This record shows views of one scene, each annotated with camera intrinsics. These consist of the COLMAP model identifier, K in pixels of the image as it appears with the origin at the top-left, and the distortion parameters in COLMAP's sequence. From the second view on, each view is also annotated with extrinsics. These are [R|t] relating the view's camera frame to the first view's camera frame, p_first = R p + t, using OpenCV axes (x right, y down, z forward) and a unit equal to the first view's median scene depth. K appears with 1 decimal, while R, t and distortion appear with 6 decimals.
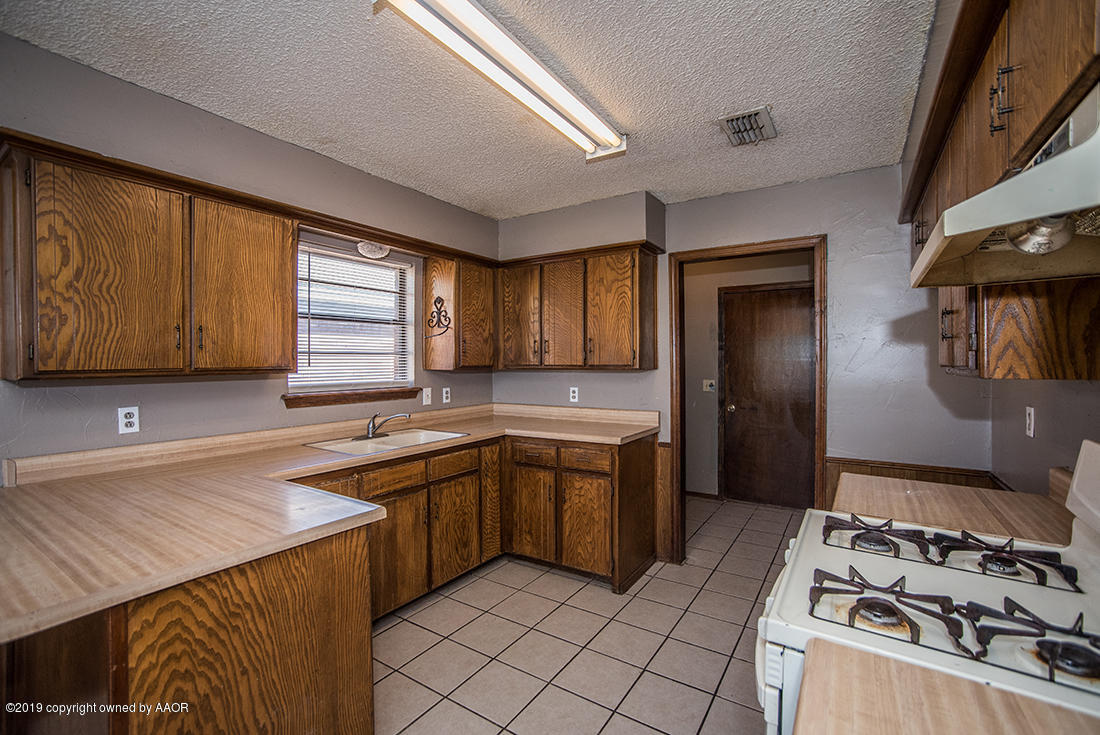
lens RADIAL K [[468.3, 0, 555.6], [0, 468.3, 367.4], [0, 0, 1]] dist [-0.018762, 0.000156]
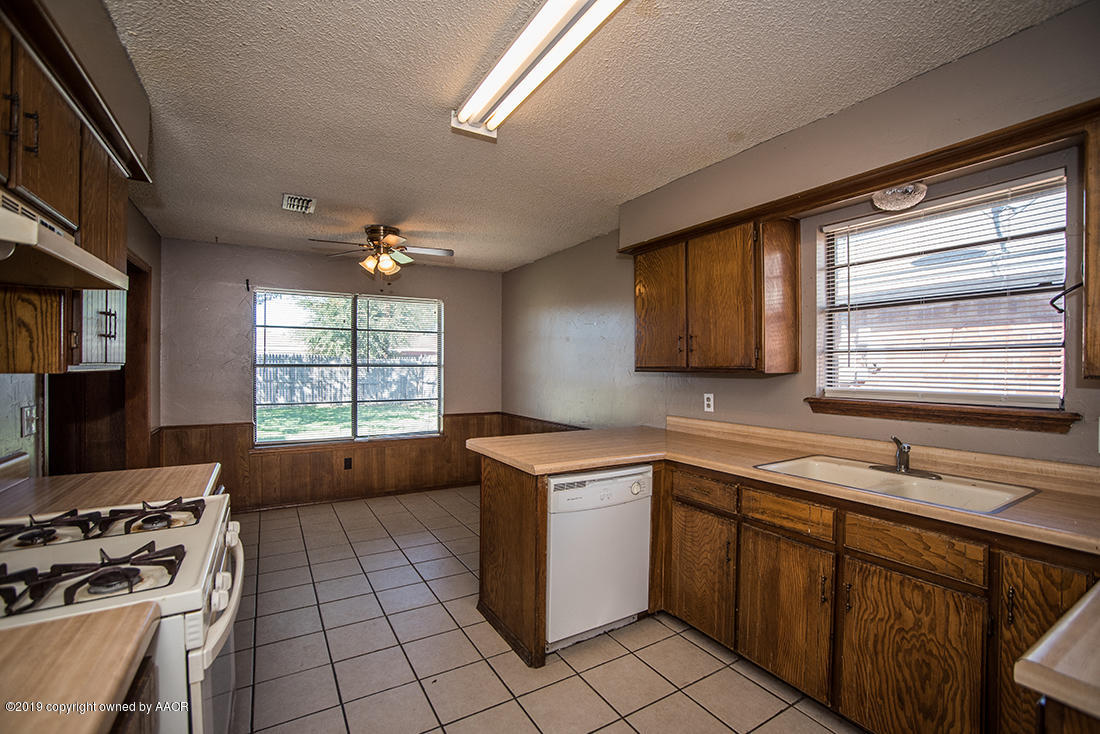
lens RADIAL K [[489.0, 0, 539.2], [0, 489.0, 366.7], [0, 0, 1]] dist [-0.028891, 0.005106]
pose [[-0.452539, 0.006652, -0.891720, 0.497466], [-0.006883, 0.999916, 0.010951, -0.008779], [0.891718, 0.011093, -0.452455, 0.891554]]
